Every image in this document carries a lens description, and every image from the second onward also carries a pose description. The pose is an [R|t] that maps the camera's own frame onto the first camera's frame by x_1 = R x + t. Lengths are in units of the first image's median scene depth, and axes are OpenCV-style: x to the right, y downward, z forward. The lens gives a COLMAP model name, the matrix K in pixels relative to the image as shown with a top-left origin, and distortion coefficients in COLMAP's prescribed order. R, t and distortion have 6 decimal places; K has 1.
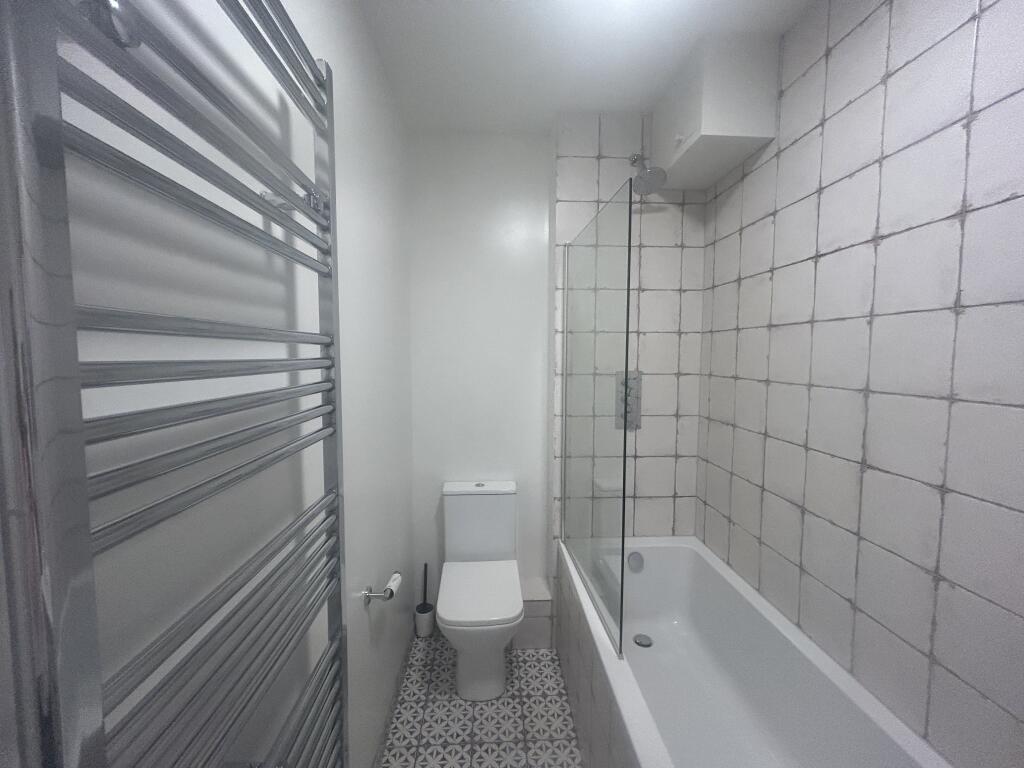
lens RADIAL K [[418.0, 0, 507.9], [0, 418.0, 381.9], [0, 0, 1]] dist [-0.000017, 0.000250]
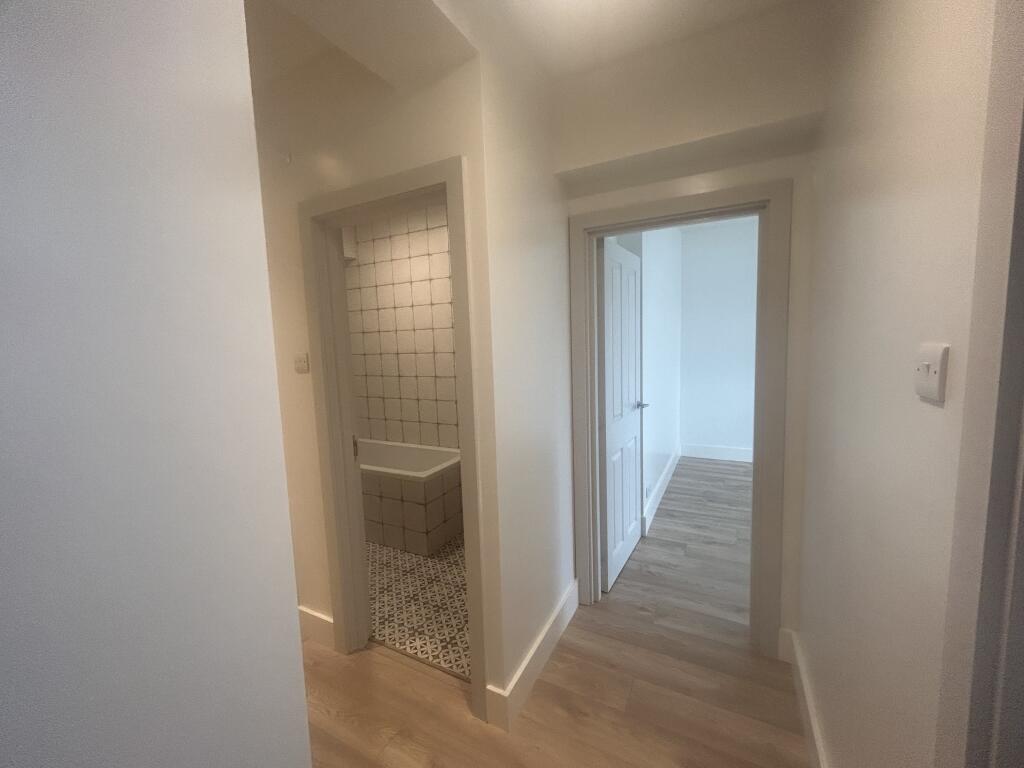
lens RADIAL K [[418.0, 0, 511.2], [0, 418.0, 382.1], [0, 0, 1]] dist [-0.000017, 0.000250]
pose [[0.505463, -0.108595, 0.855987, -1.025861], [0.094684, 0.993038, 0.070071, 0.066995], [-0.857637, 0.045630, 0.512227, -0.966872]]
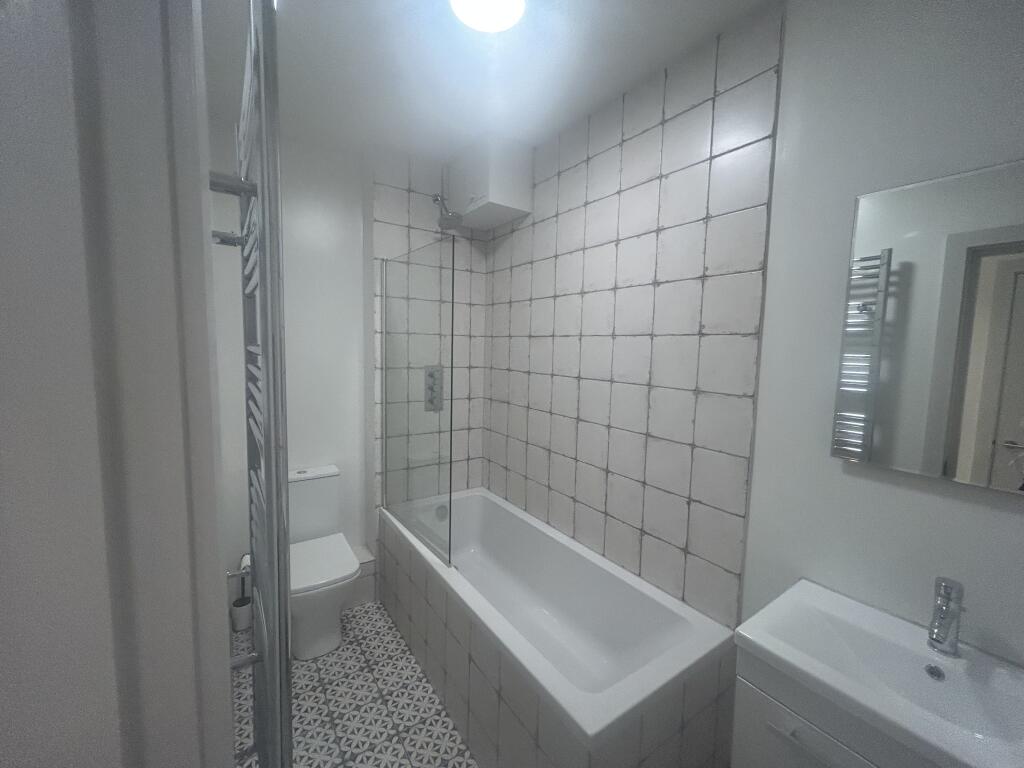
lens RADIAL K [[418.0, 0, 512.5], [0, 418.0, 383.8], [0, 0, 1]] dist [-0.000017, 0.000250]
pose [[0.849504, -0.029261, 0.526770, -0.216333], [0.013360, 0.999334, 0.033966, -0.011483], [-0.527413, -0.021817, 0.849329, -0.244612]]
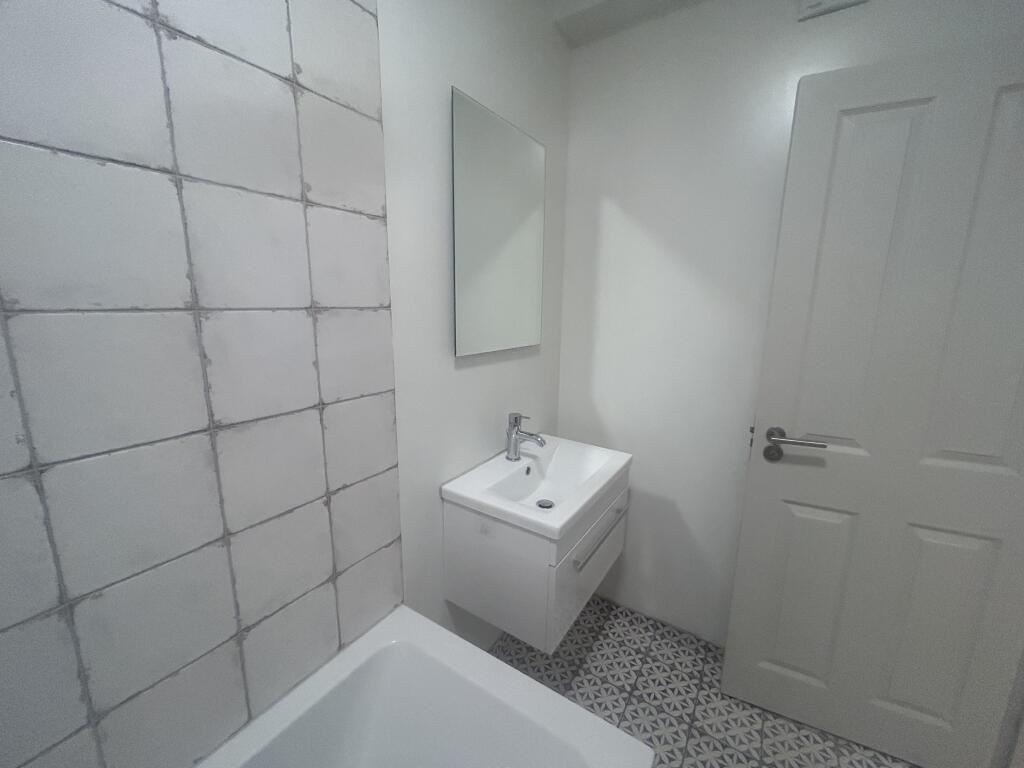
lens RADIAL K [[418.0, 0, 510.8], [0, 418.0, 385.7], [0, 0, 1]] dist [-0.000017, 0.000250]
pose [[-0.814815, -0.121978, 0.566743, 0.106072], [0.030664, 0.967177, 0.252248, 0.009928], [-0.578909, 0.222914, -0.784330, 0.589423]]
